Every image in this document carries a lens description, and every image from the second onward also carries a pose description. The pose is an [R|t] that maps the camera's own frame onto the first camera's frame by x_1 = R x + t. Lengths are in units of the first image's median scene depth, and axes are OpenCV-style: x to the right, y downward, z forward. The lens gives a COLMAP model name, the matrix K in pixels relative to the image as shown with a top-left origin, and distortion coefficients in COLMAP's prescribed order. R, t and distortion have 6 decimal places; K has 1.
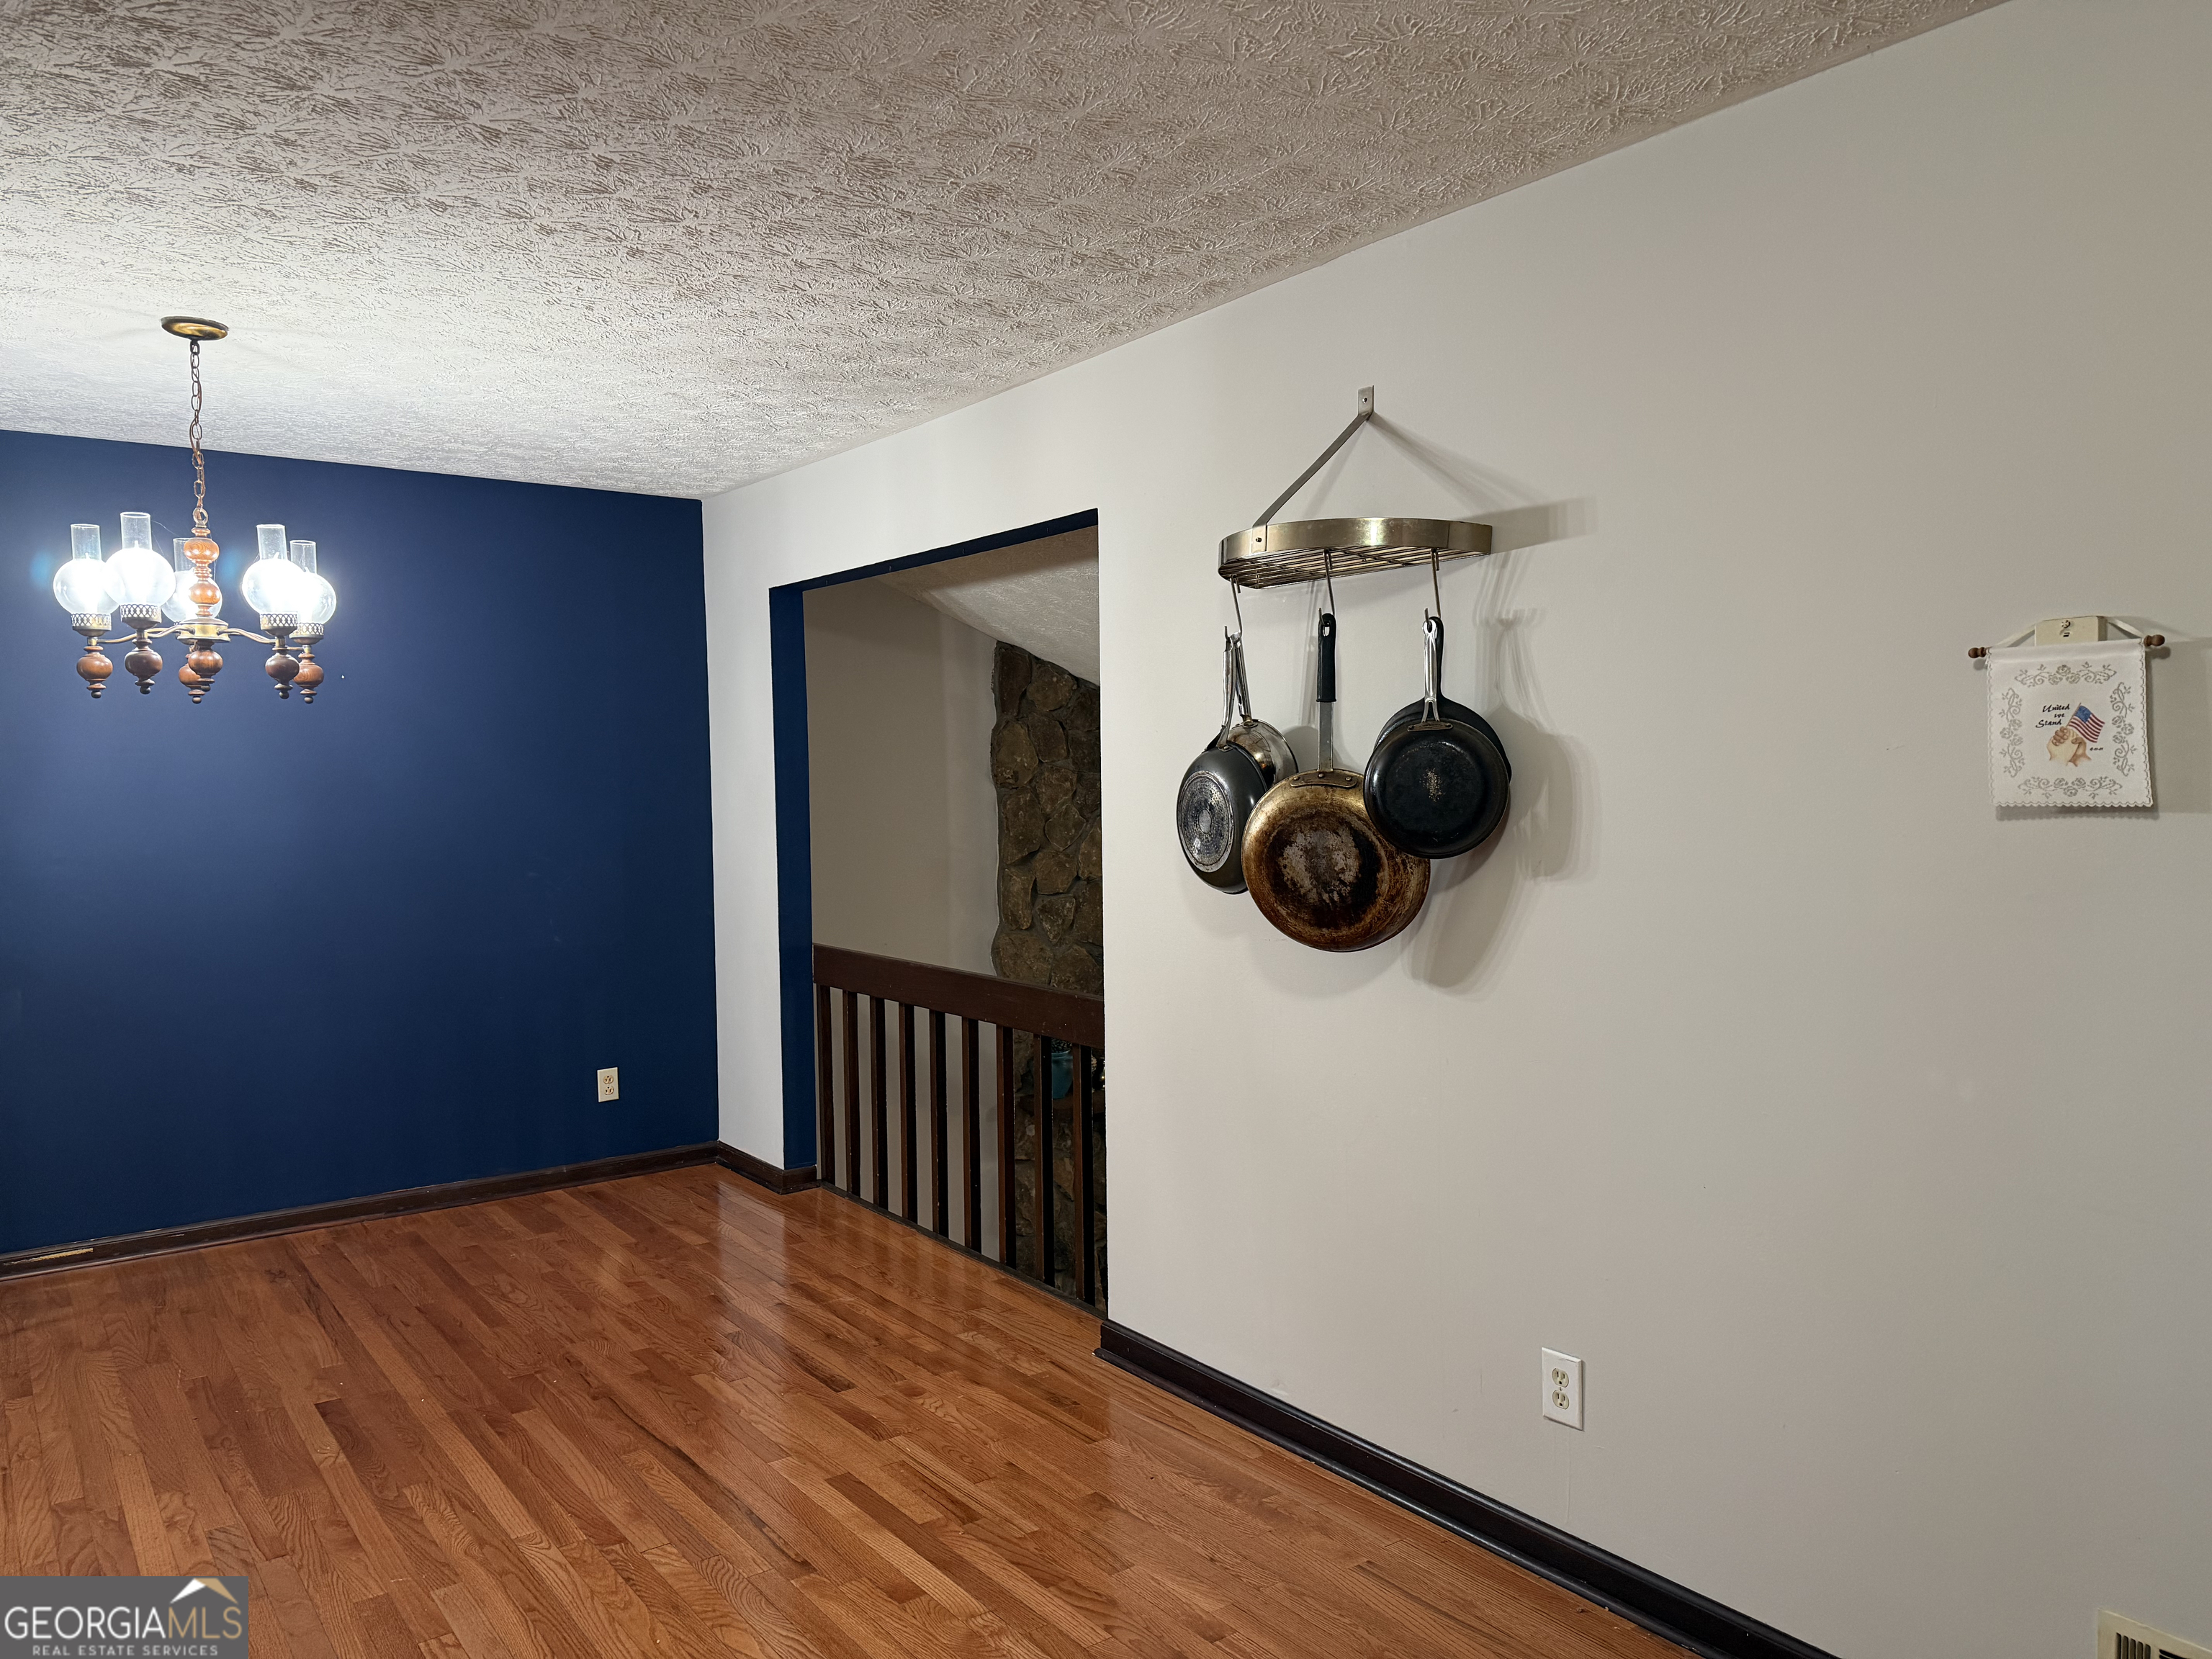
lens RADIAL K [[1514.6, 0, 1106.4], [0, 1514.6, 870.9], [0, 0, 1]] dist [0.039789, -0.001009]
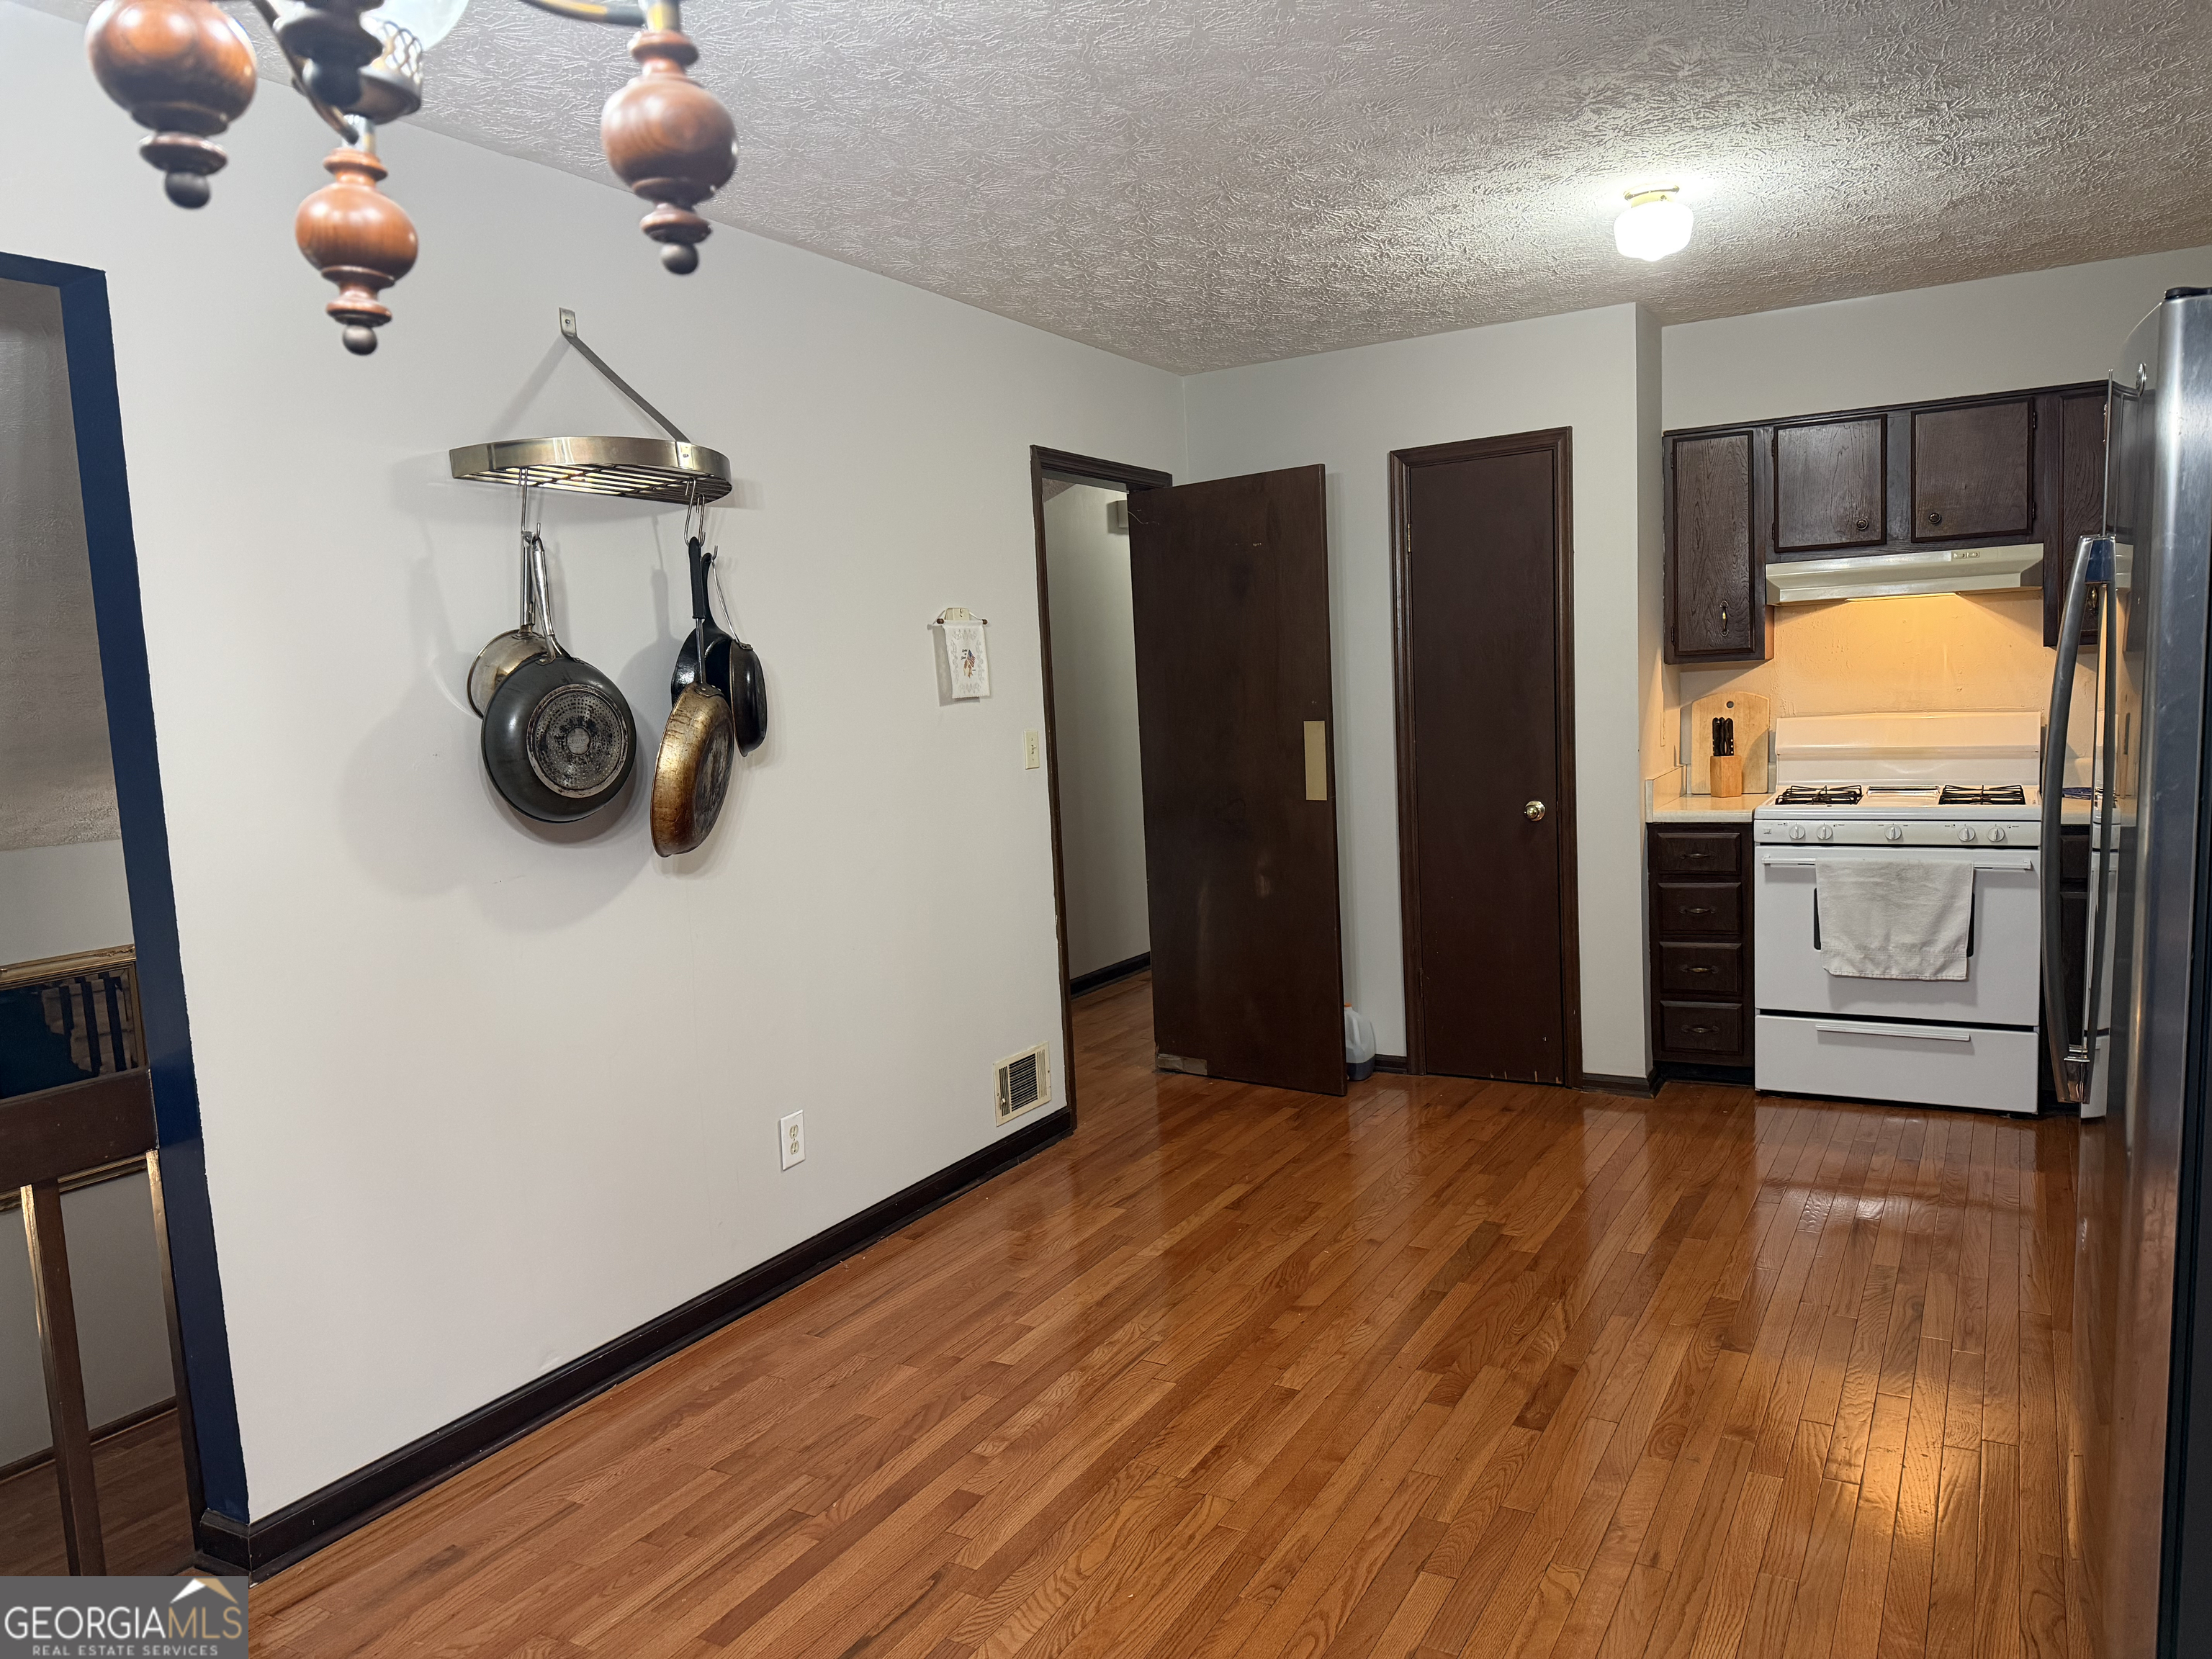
lens RADIAL K [[1552.1, 0, 1100.9], [0, 1552.1, 842.4], [0, 0, 1]] dist [0.102481, -0.136567]
pose [[-0.395816, -0.058508, 0.916464, -1.006366], [0.109470, 0.987846, 0.110344, -0.041994], [-0.911782, 0.144001, -0.384600, 1.177673]]
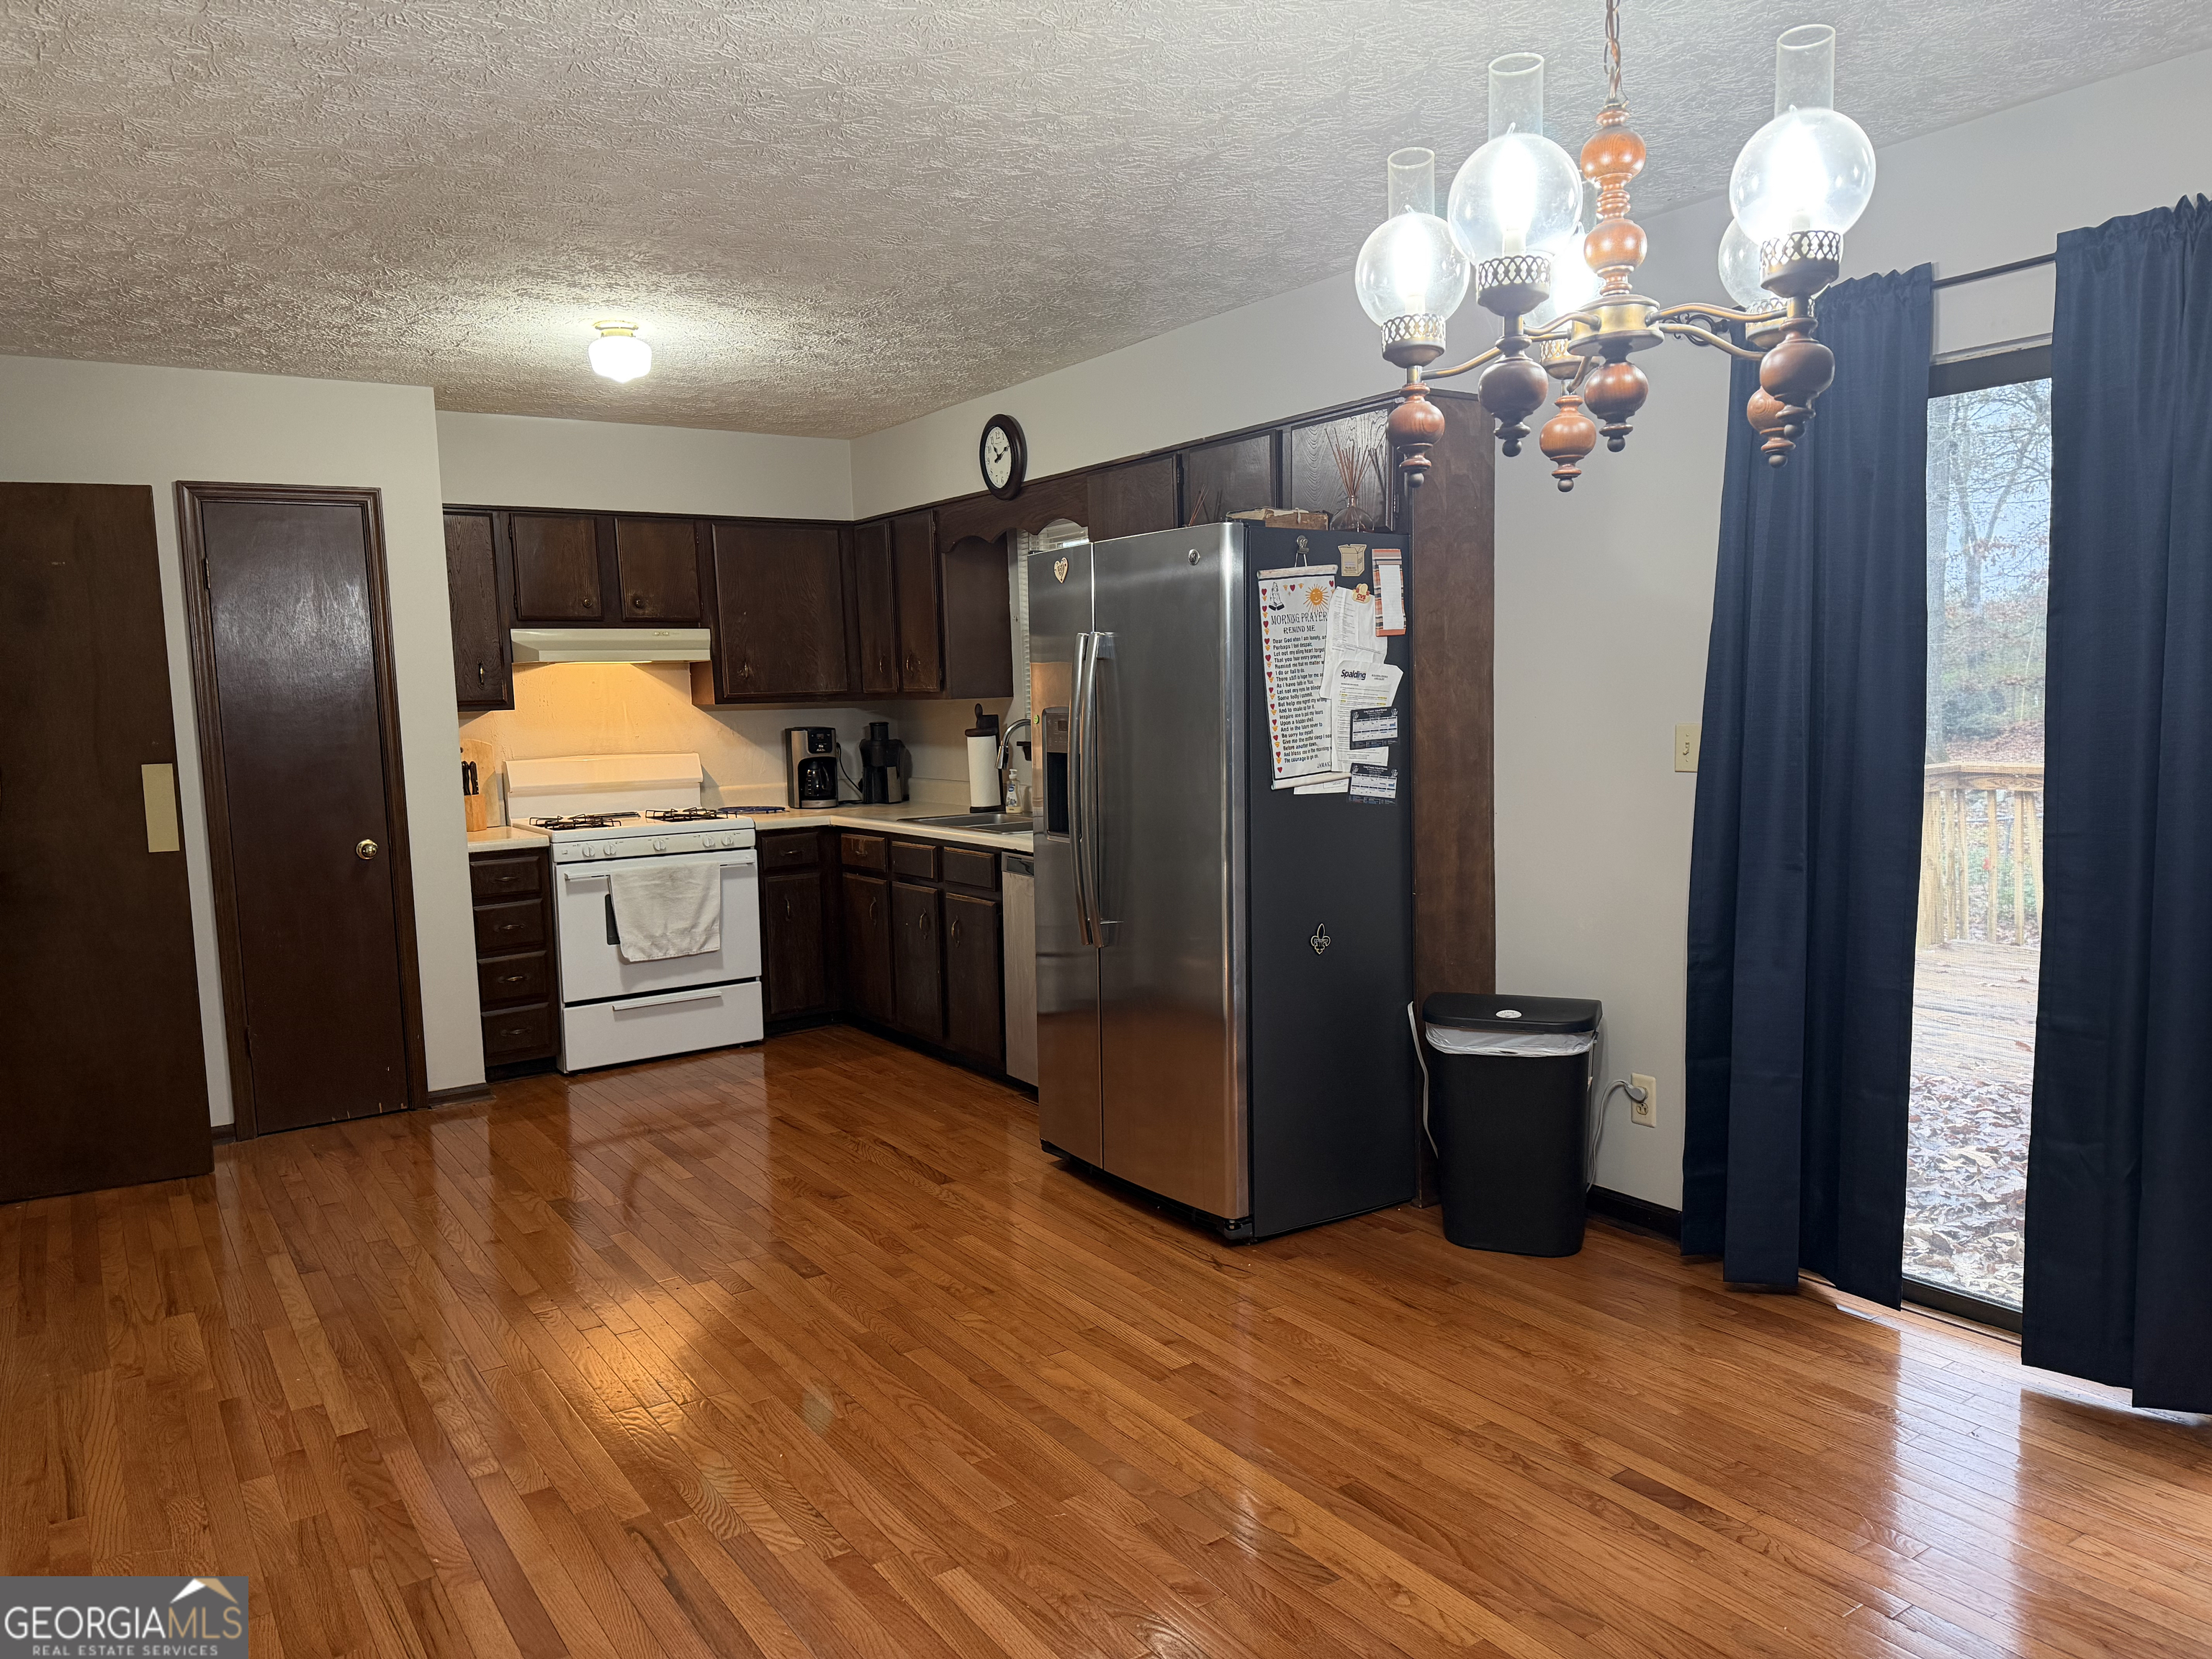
lens RADIAL K [[1589.3, 0, 1109.7], [0, 1589.3, 835.6], [0, 0, 1]] dist [0.097791, -0.115710]
pose [[-0.998074, 0.042661, 0.045032, -0.540548], [0.049298, 0.986143, 0.158404, -0.100197], [-0.037651, 0.160319, -0.986347, 1.858190]]
